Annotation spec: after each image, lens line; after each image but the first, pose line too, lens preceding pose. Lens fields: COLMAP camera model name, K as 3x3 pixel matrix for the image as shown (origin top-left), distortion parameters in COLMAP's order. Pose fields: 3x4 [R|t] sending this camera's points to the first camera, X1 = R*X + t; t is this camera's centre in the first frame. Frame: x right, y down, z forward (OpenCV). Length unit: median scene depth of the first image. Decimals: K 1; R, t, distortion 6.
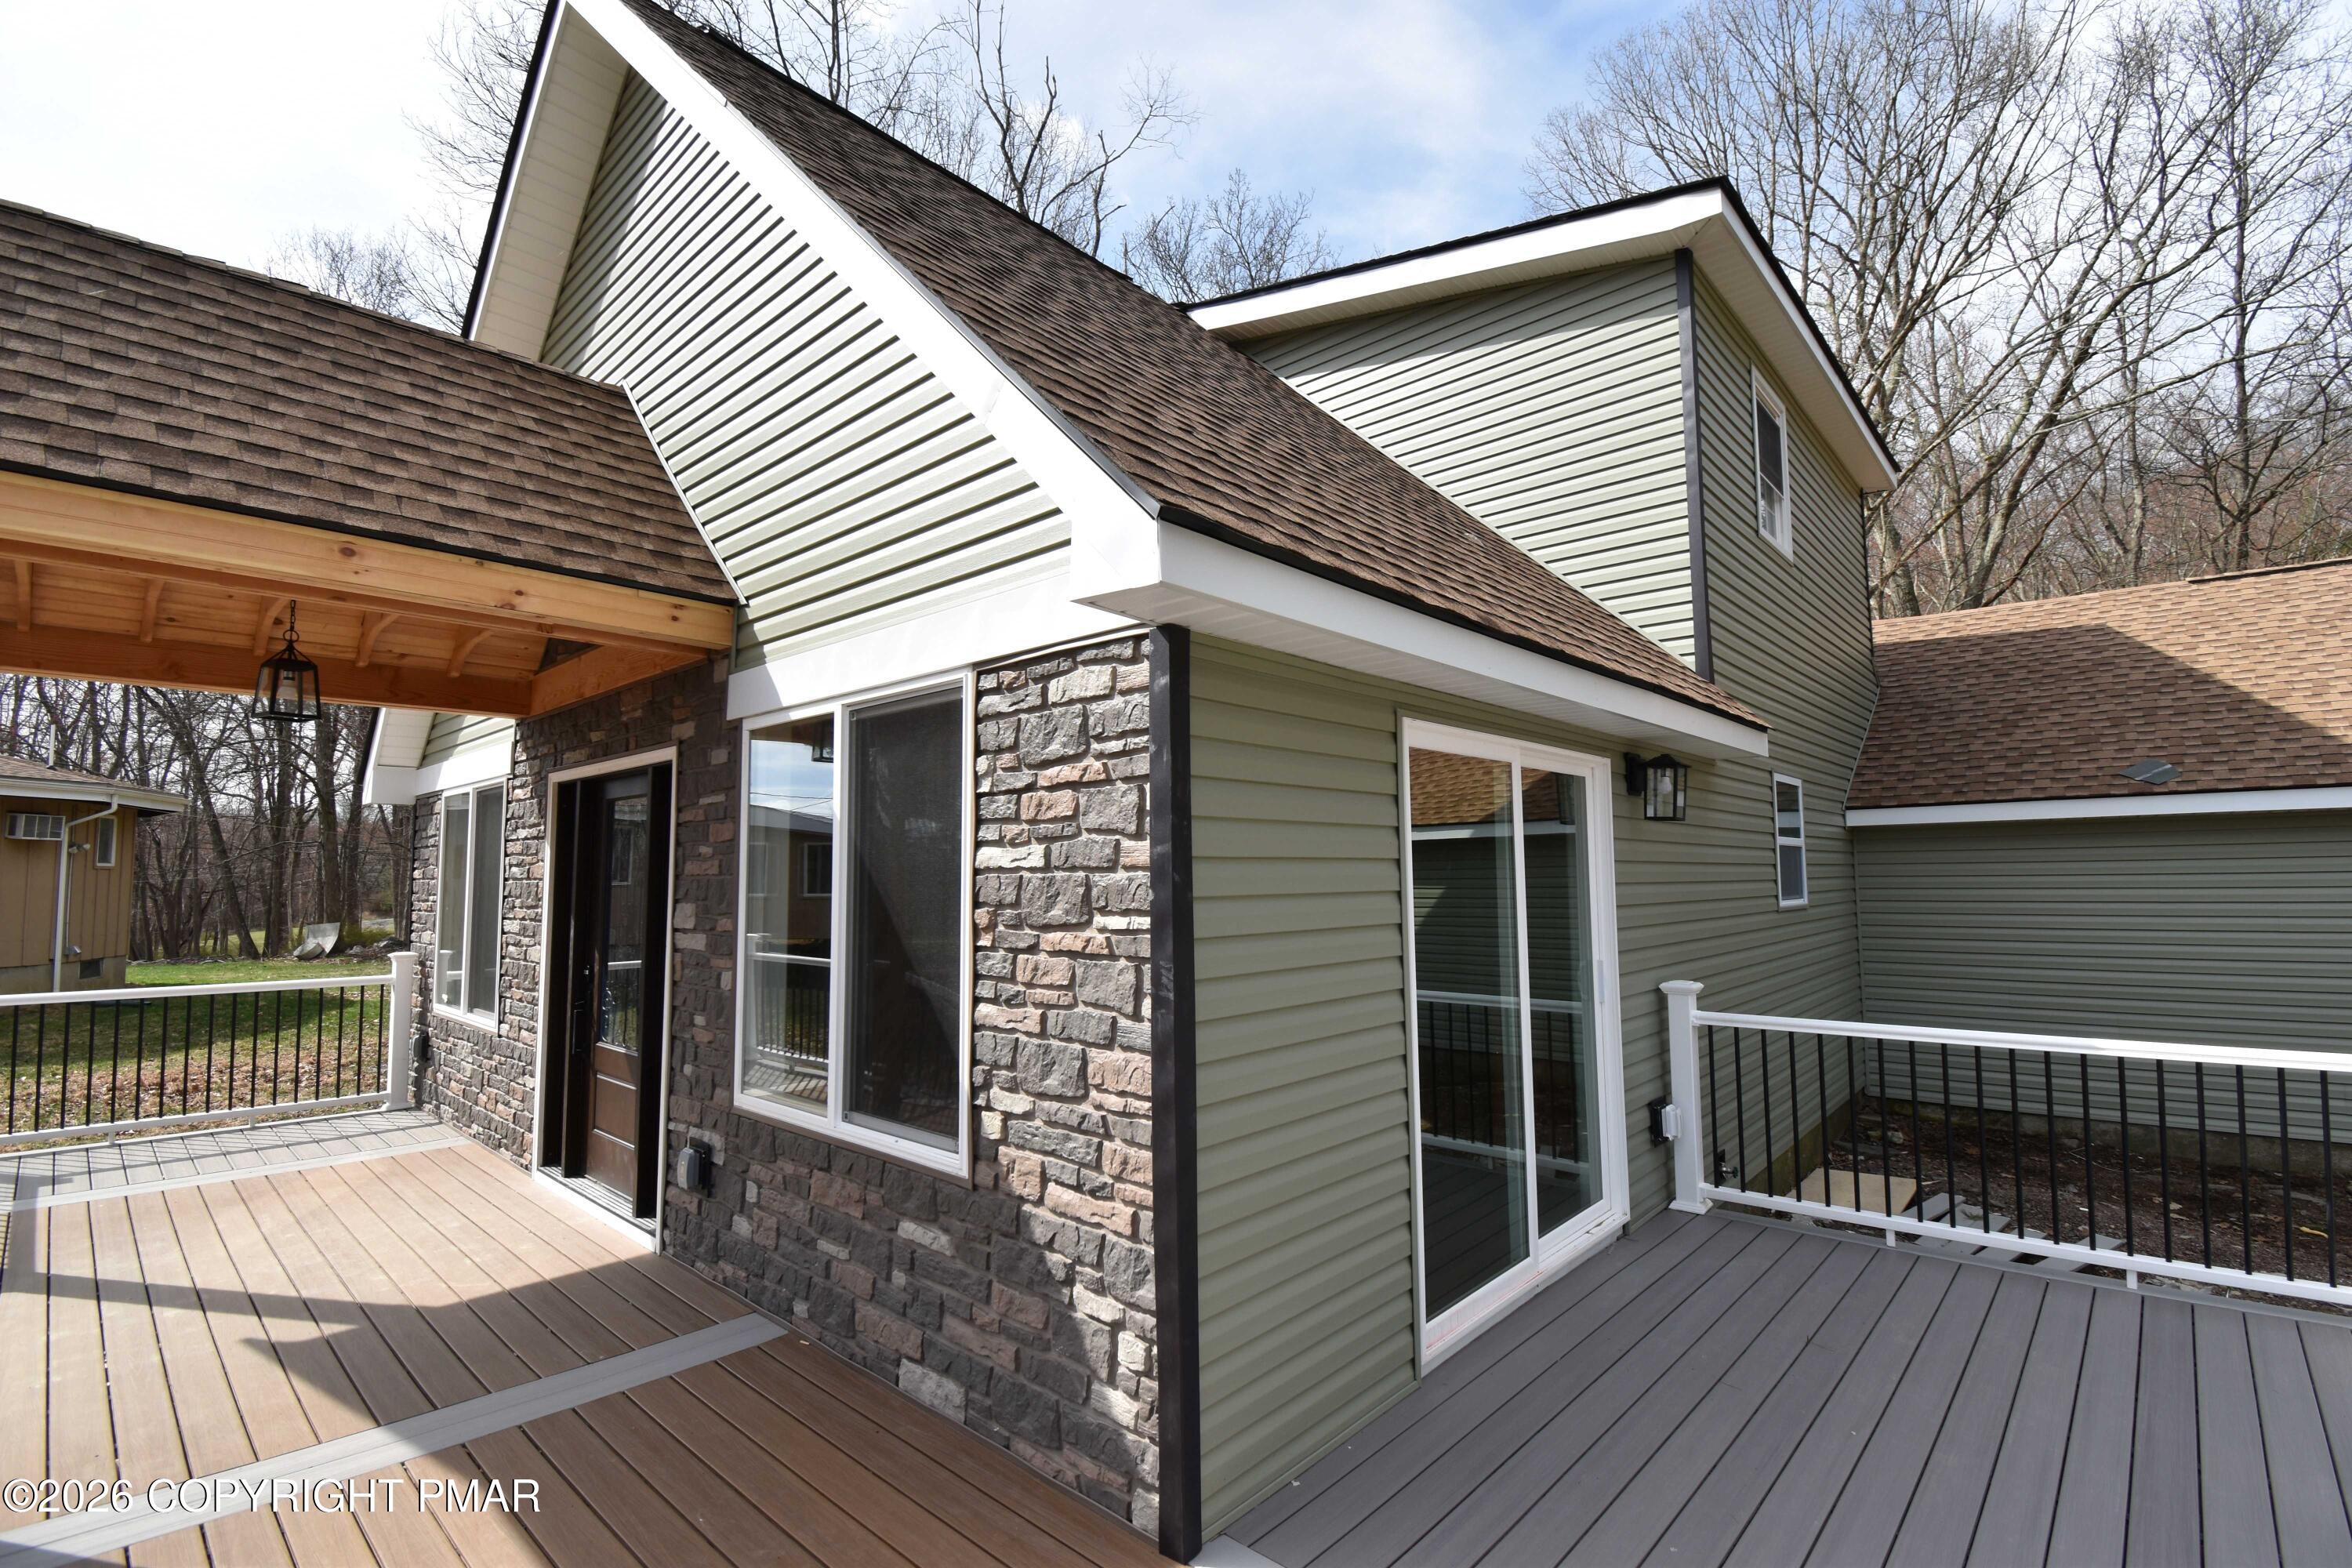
lens RADIAL K [[1064.4, 0, 1176.0], [0, 1064.4, 784.0], [0, 0, 1]] dist [-0.002136, -0.000255]
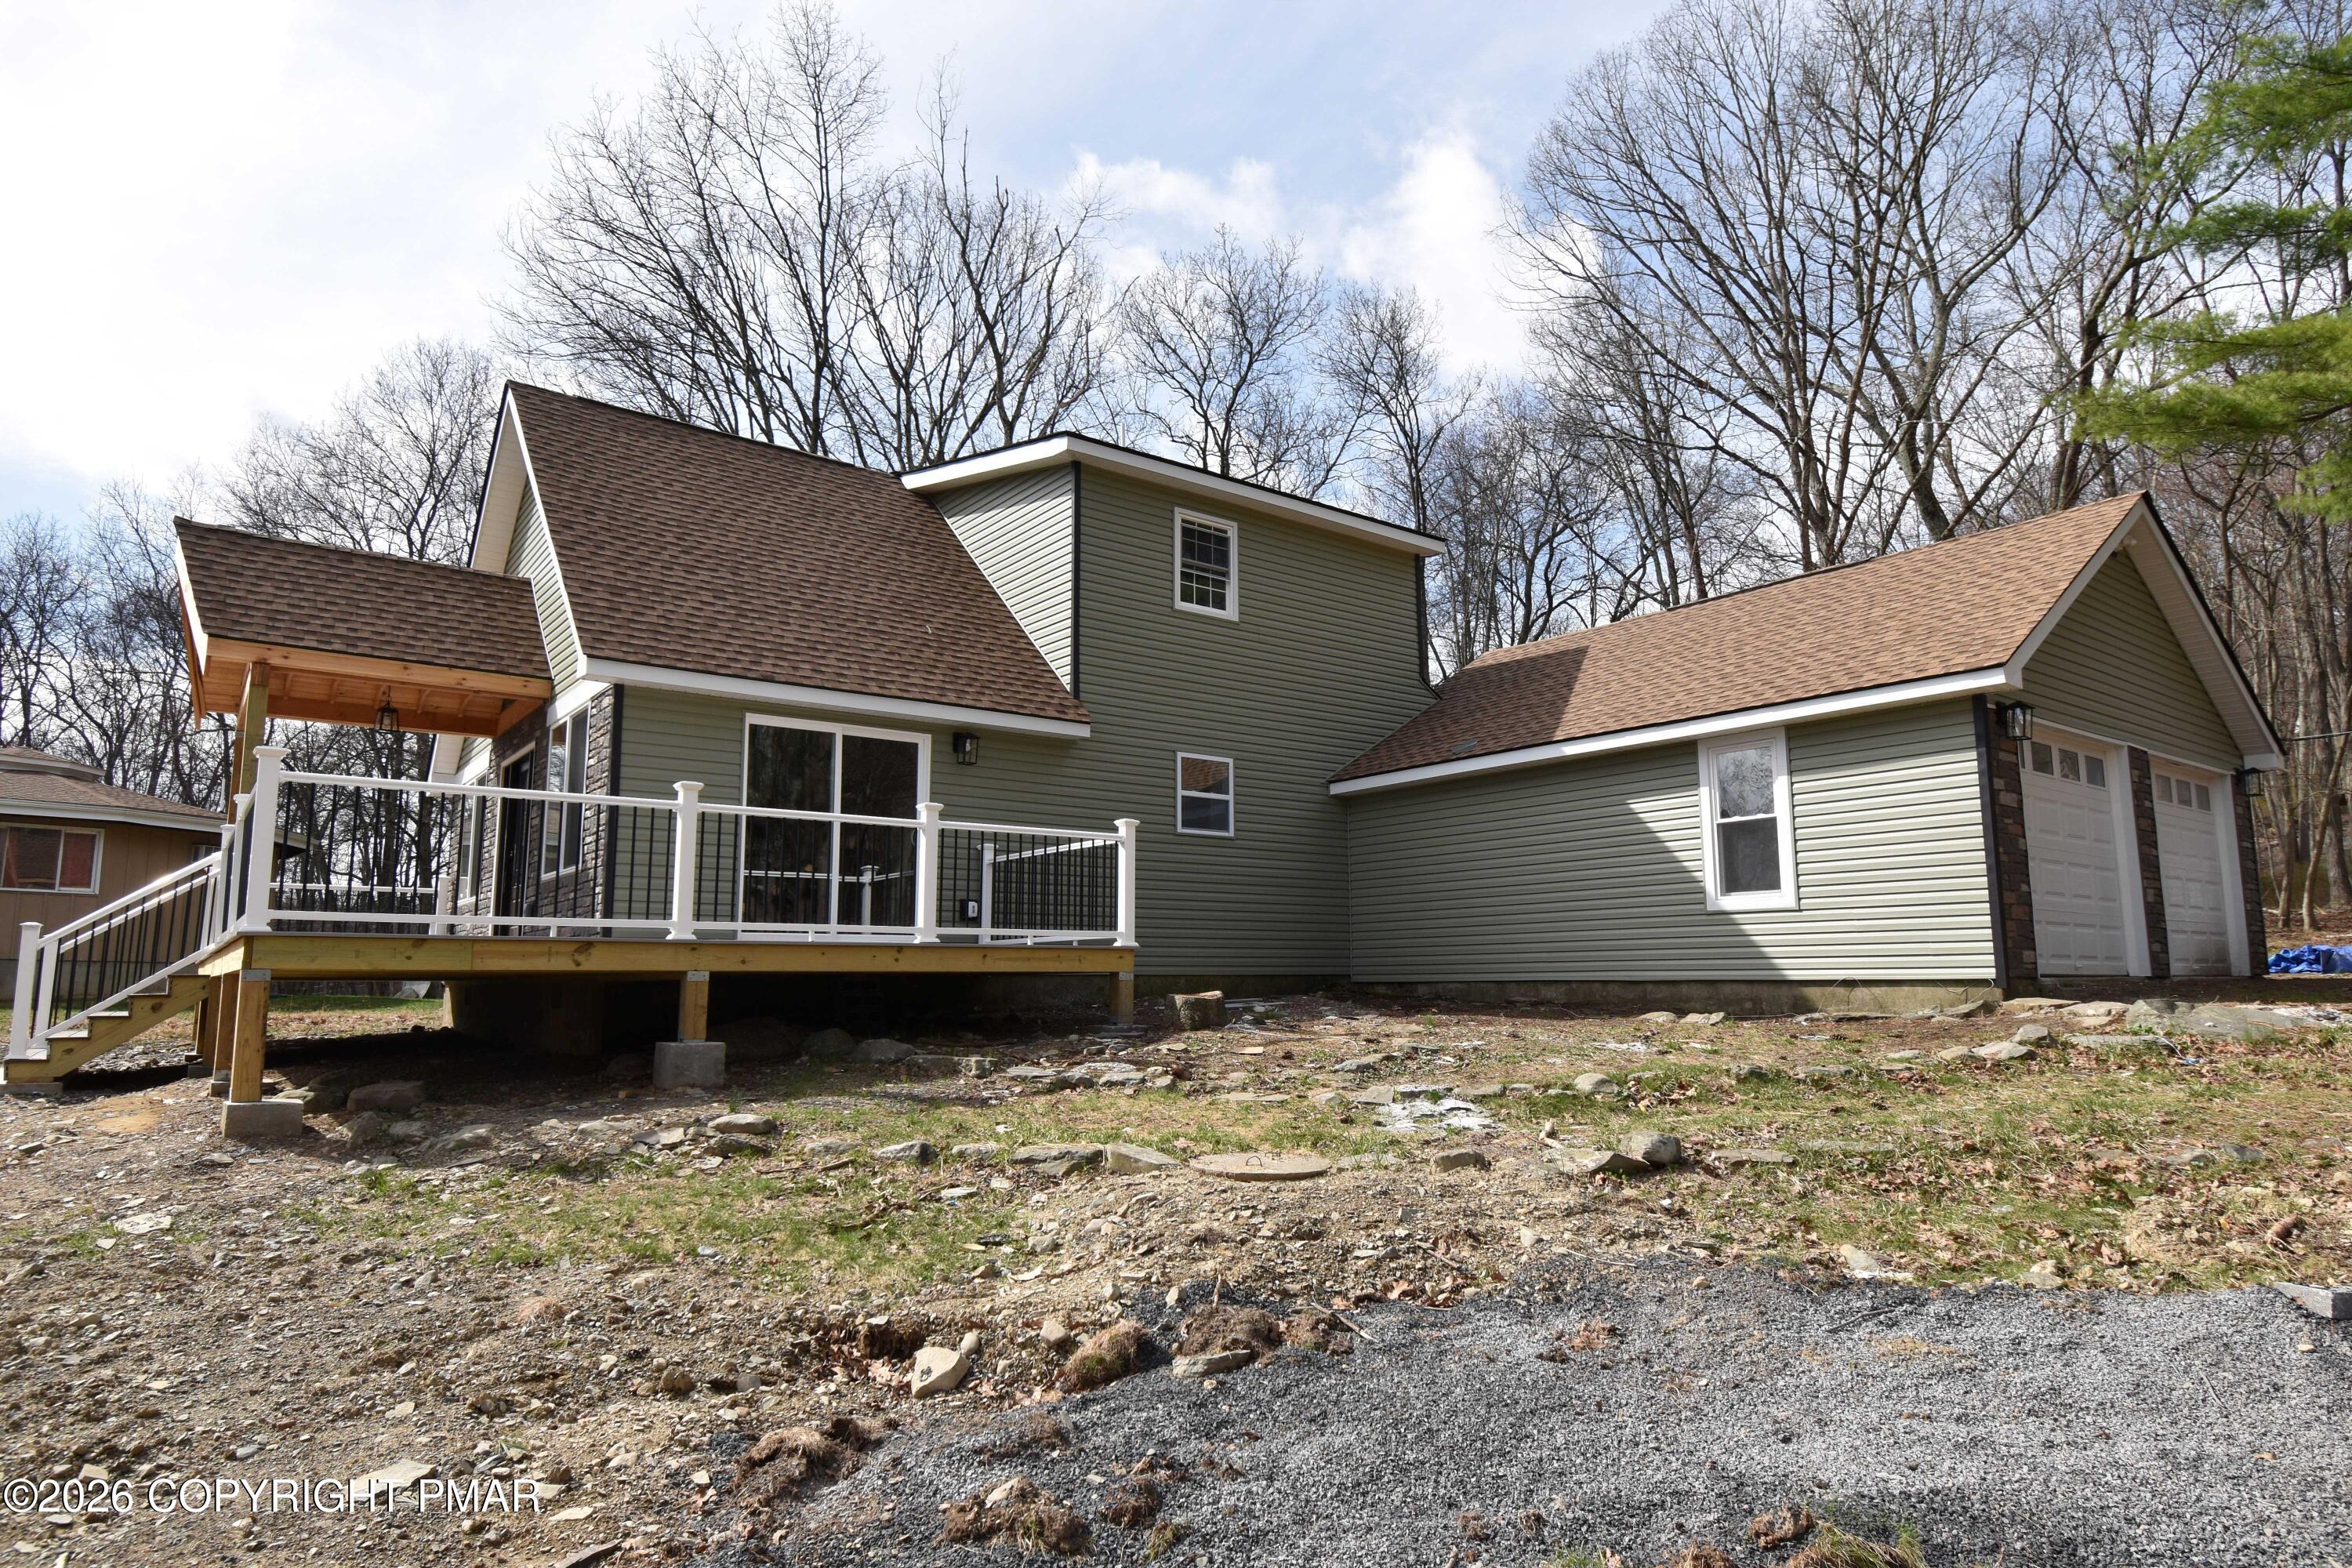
lens RADIAL K [[1352.0, 0, 1174.4], [0, 1352.0, 814.7], [0, 0, 1]] dist [0.000786, 0.000272]
pose [[0.984870, -0.022689, -0.171804, 1.461260], [0.016118, 0.999088, -0.039547, 0.275036], [0.172545, 0.036179, 0.984337, -1.727223]]
